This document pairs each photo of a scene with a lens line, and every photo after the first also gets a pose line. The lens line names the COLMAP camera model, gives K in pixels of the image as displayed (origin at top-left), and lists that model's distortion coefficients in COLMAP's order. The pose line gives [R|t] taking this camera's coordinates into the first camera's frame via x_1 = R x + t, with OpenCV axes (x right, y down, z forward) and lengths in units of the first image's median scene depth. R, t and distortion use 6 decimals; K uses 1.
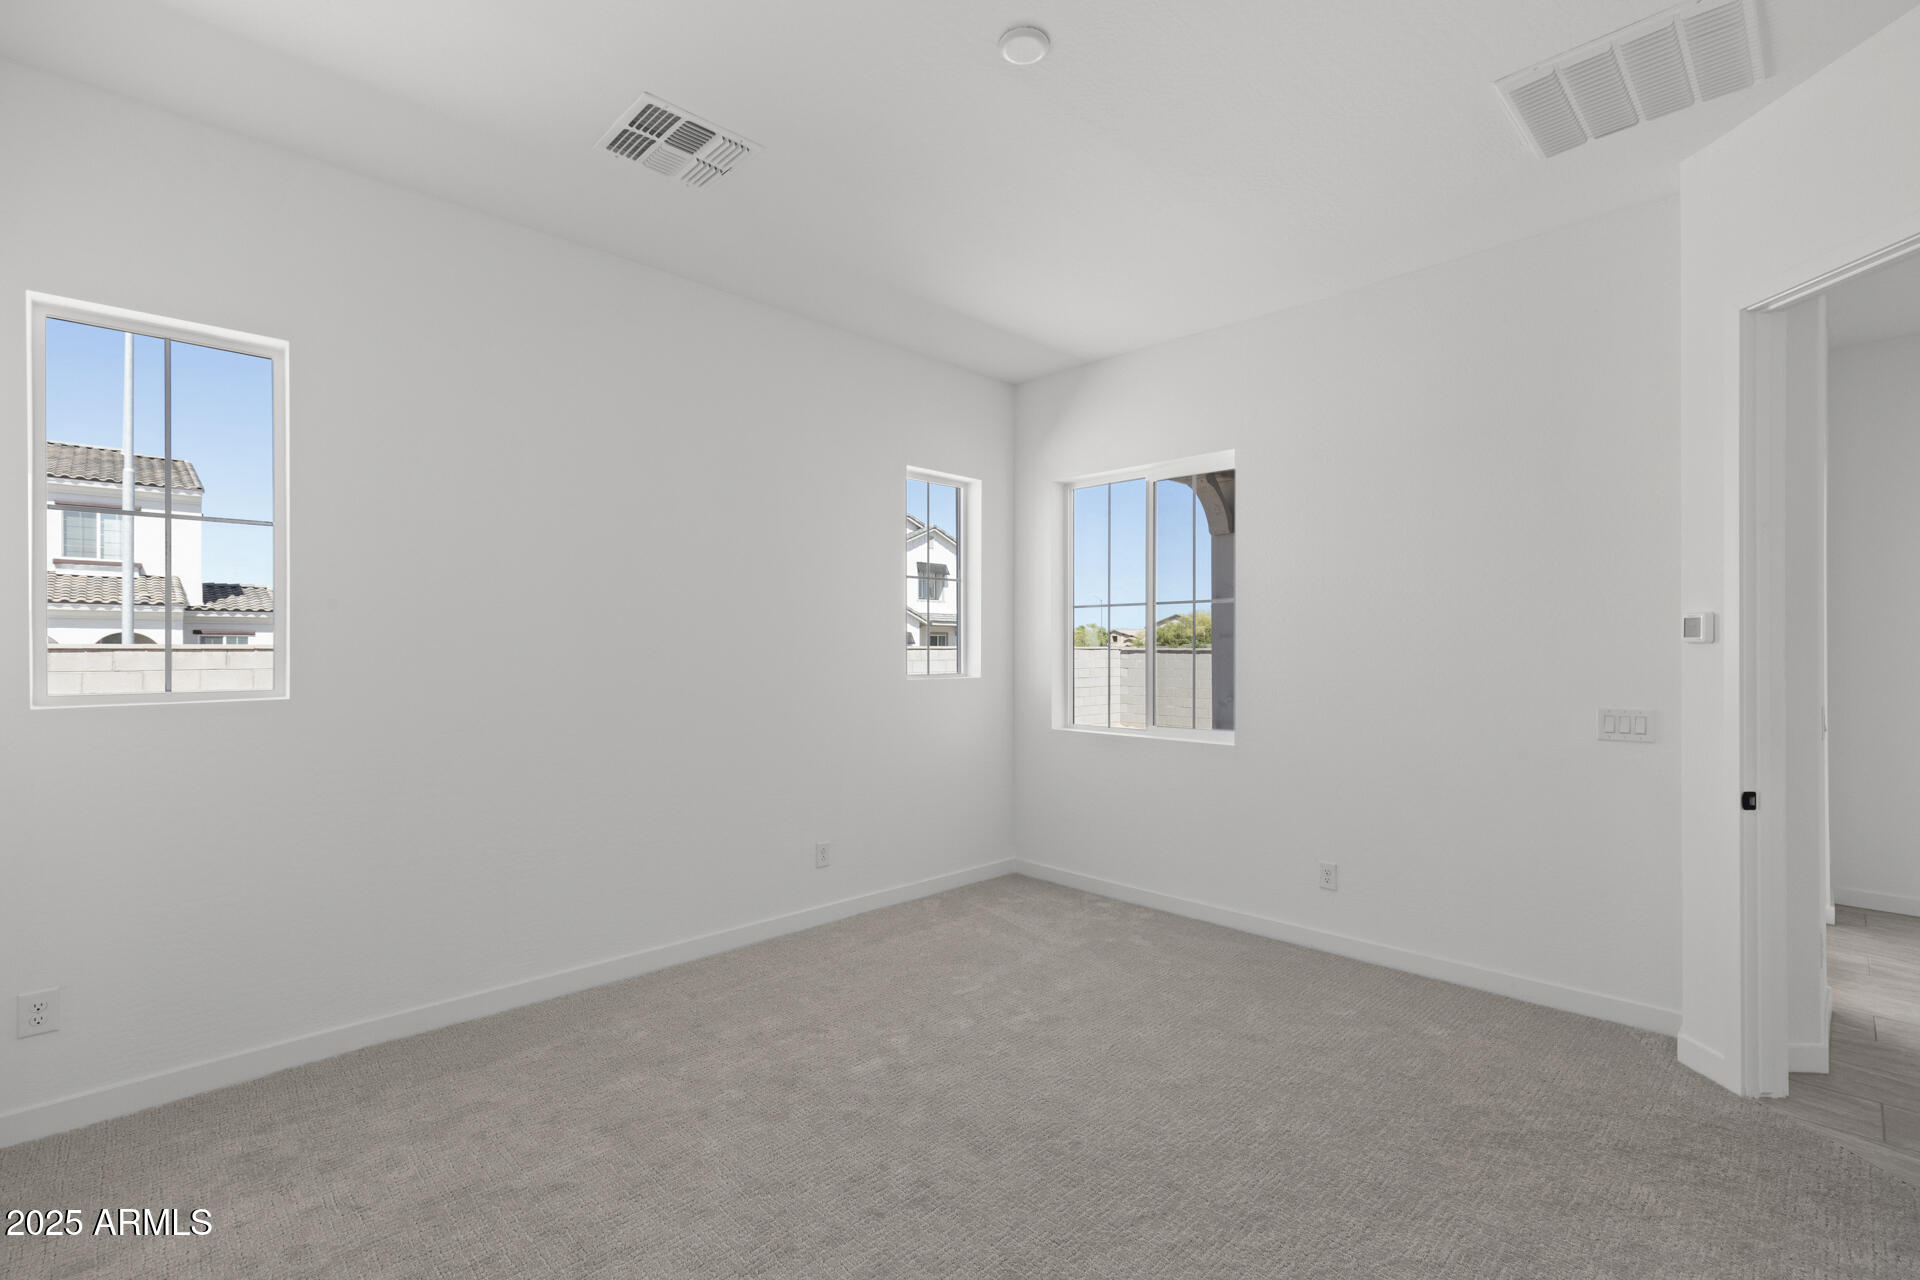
lens RADIAL K [[862.8, 0, 969.4], [0, 862.8, 638.6], [0, 0, 1]] dist [0.008550, 0.000429]
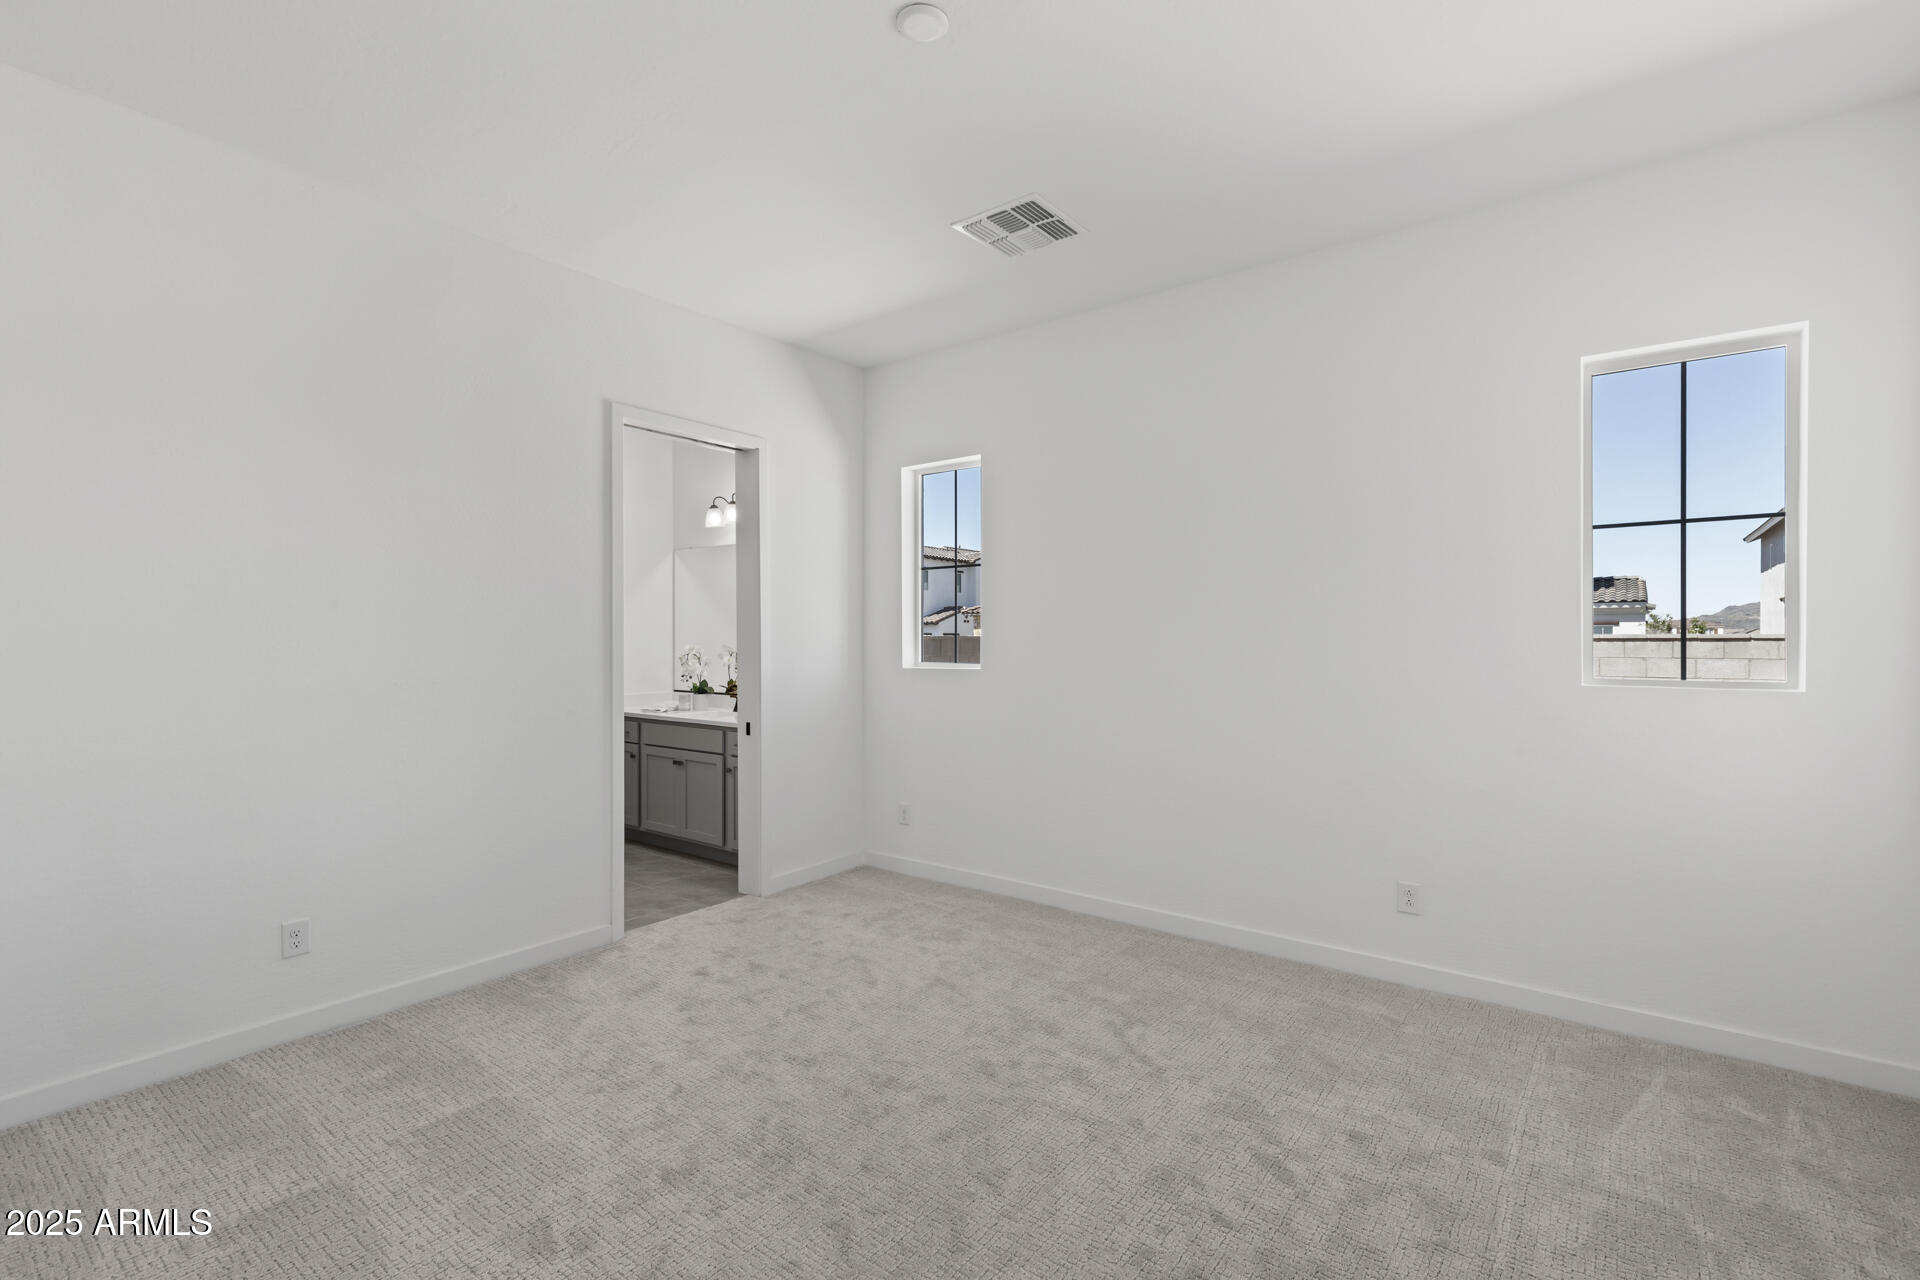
lens RADIAL K [[863.7, 0, 966.7], [0, 863.7, 650.6], [0, 0, 1]] dist [0.003514, -0.000384]
pose [[0.123719, 0.008220, -0.992283, 0.109151], [0.018206, 0.999779, 0.010552, 0.001598], [0.992150, -0.019371, 0.123542, 0.098271]]
